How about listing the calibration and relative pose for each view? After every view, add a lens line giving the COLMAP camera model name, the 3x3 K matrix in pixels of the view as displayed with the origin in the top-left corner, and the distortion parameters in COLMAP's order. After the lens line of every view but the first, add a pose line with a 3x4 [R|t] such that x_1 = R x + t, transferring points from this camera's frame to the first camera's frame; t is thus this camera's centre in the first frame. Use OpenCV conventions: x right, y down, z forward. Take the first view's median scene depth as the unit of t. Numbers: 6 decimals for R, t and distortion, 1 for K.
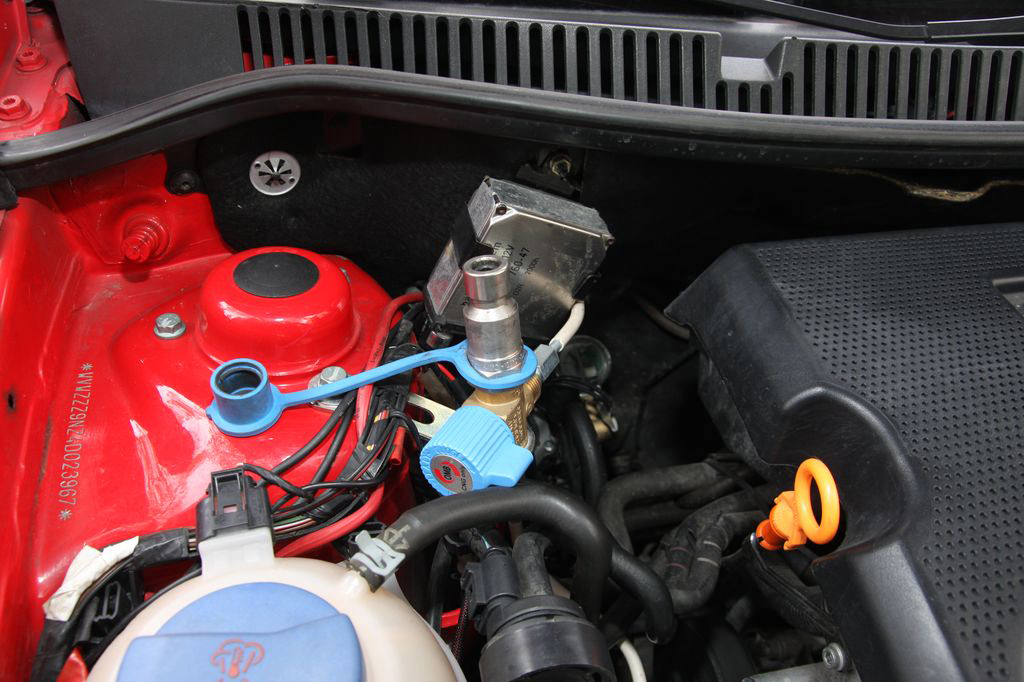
lens RADIAL K [[825.8, 0, 511.7], [0, 825.8, 378.7], [0, 0, 1]] dist [-0.108832, -0.000876]
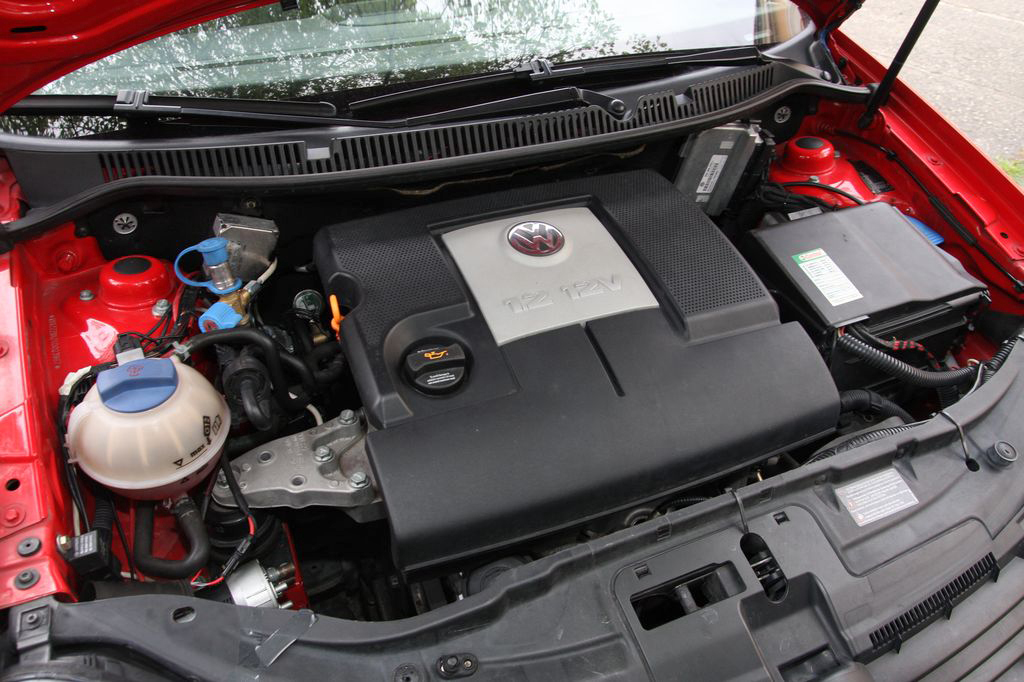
lens RADIAL K [[821.5, 0, 512.0], [0, 821.5, 341.0], [0, 0, 1]] dist [-0.098357, 0.002366]
pose [[0.975148, -0.148001, 0.164871, 0.356923], [0.157526, 0.986433, -0.046206, 0.357331], [-0.155796, 0.071029, 0.985232, -1.399237]]
